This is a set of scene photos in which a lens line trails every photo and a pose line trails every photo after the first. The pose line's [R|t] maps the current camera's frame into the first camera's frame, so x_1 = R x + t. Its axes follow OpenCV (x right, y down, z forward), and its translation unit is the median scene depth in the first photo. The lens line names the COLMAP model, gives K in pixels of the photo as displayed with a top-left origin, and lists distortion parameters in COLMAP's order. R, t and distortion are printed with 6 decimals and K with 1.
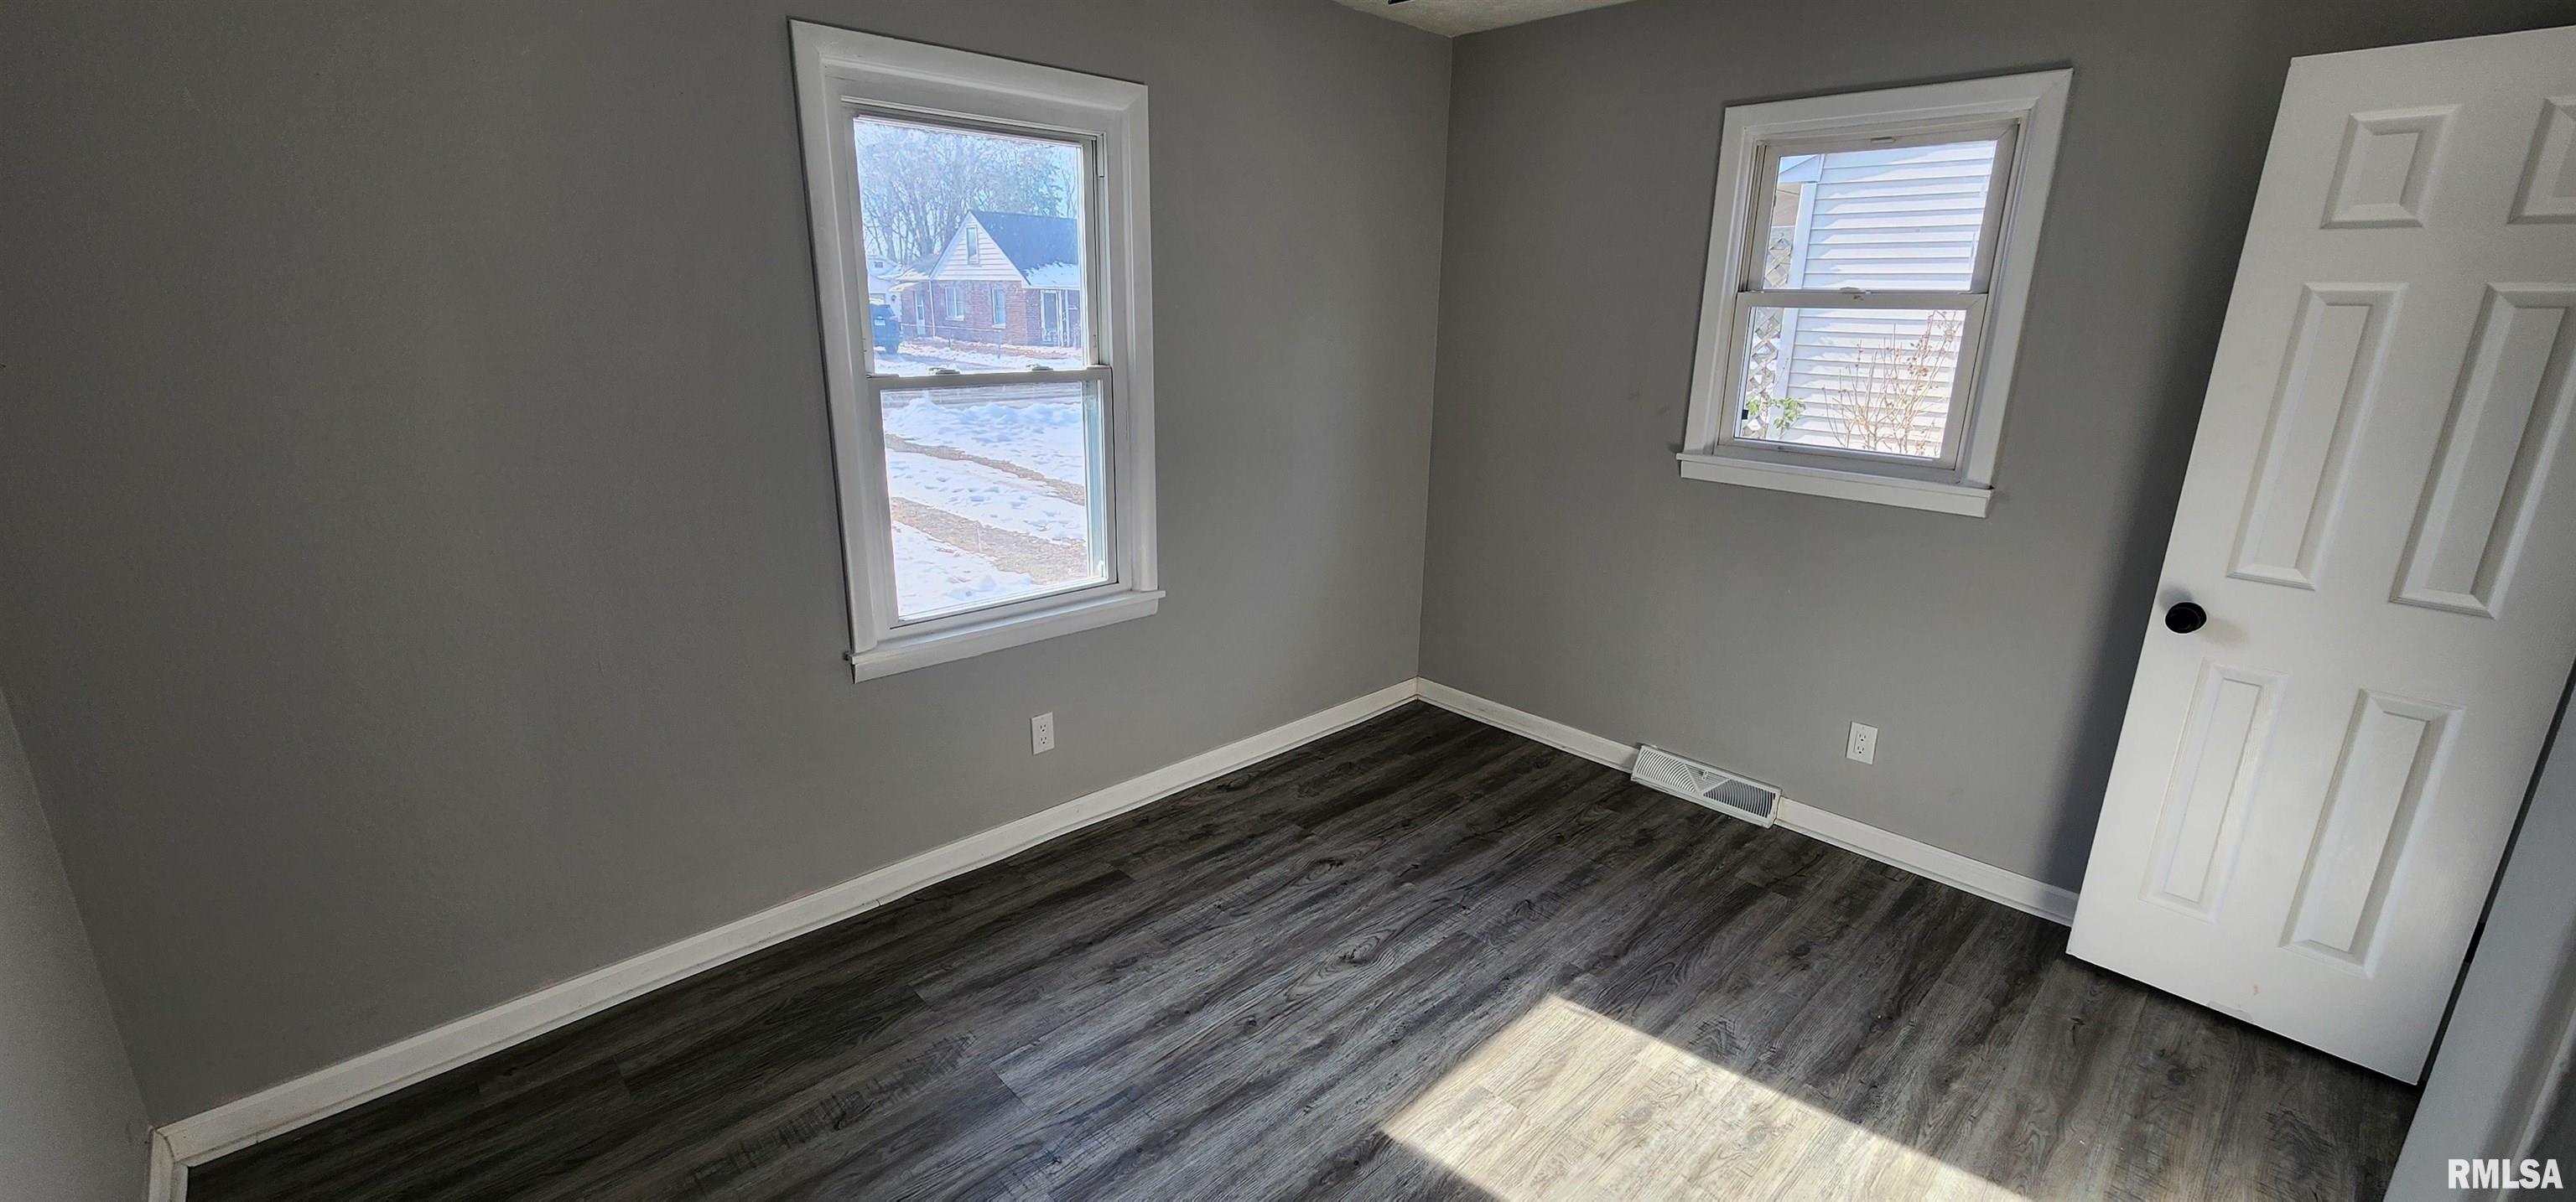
lens RADIAL K [[1063.7, 0, 1282.7], [0, 1063.7, 595.9], [0, 0, 1]] dist [-0.005074, 0.000161]
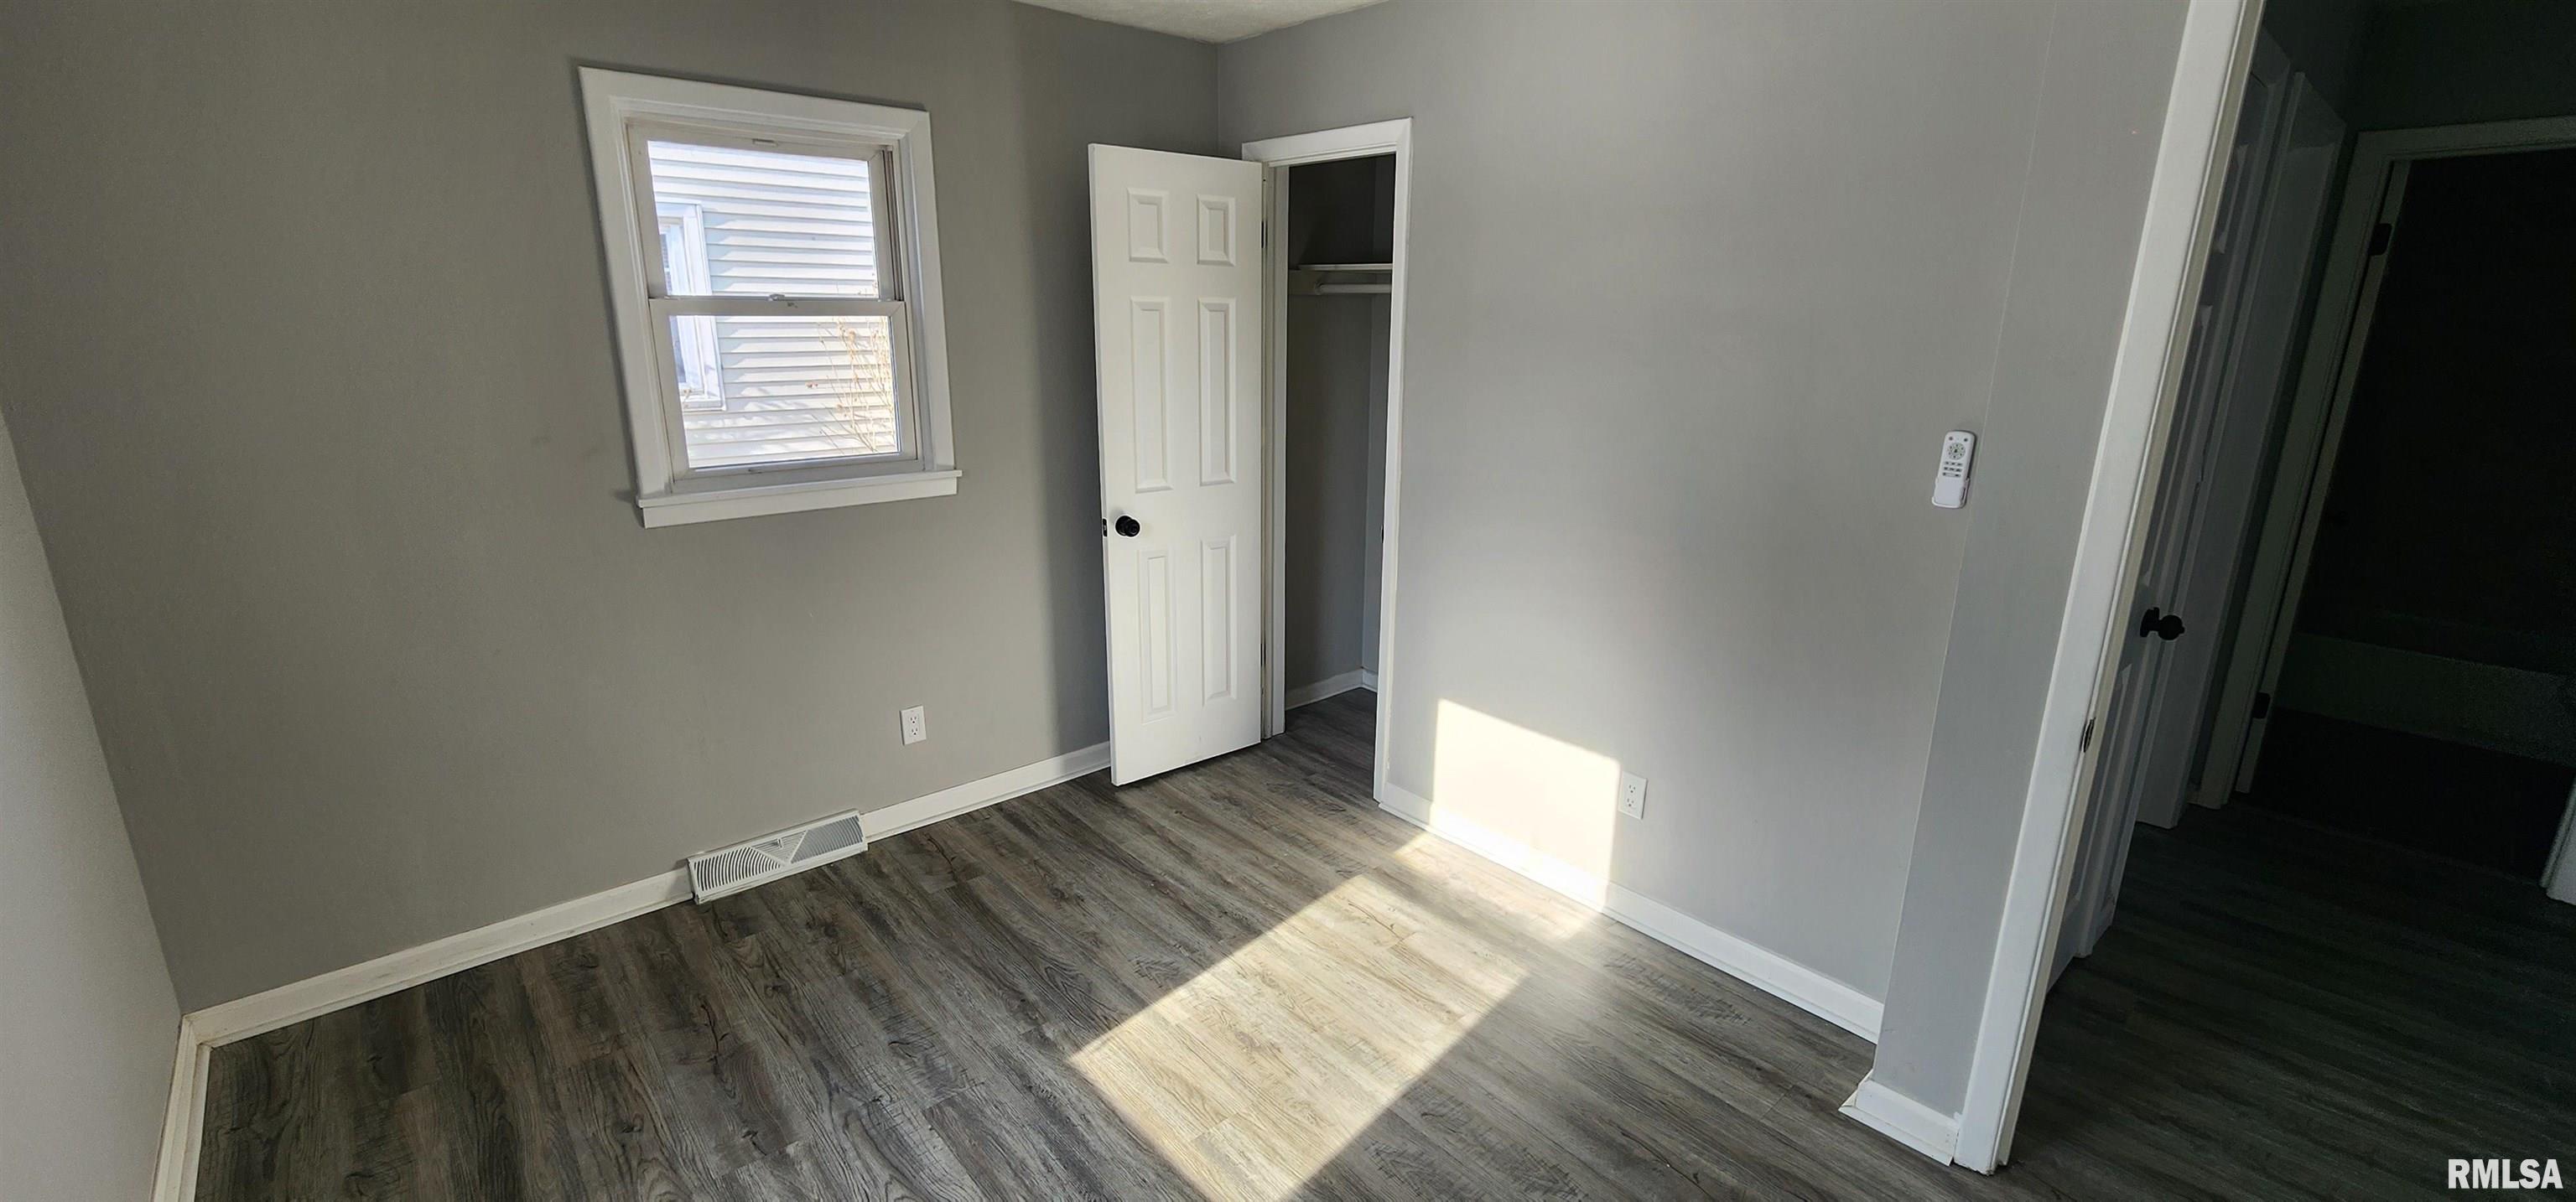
lens RADIAL K [[1063.7, 0, 1298.1], [0, 1063.7, 589.4], [0, 0, 1]] dist [-0.005074, 0.000161]
pose [[0.033460, -0.270311, 0.962191, -0.476397], [0.260028, 0.931930, 0.252767, -0.174221], [-0.965021, 0.241739, 0.101471, 0.551754]]
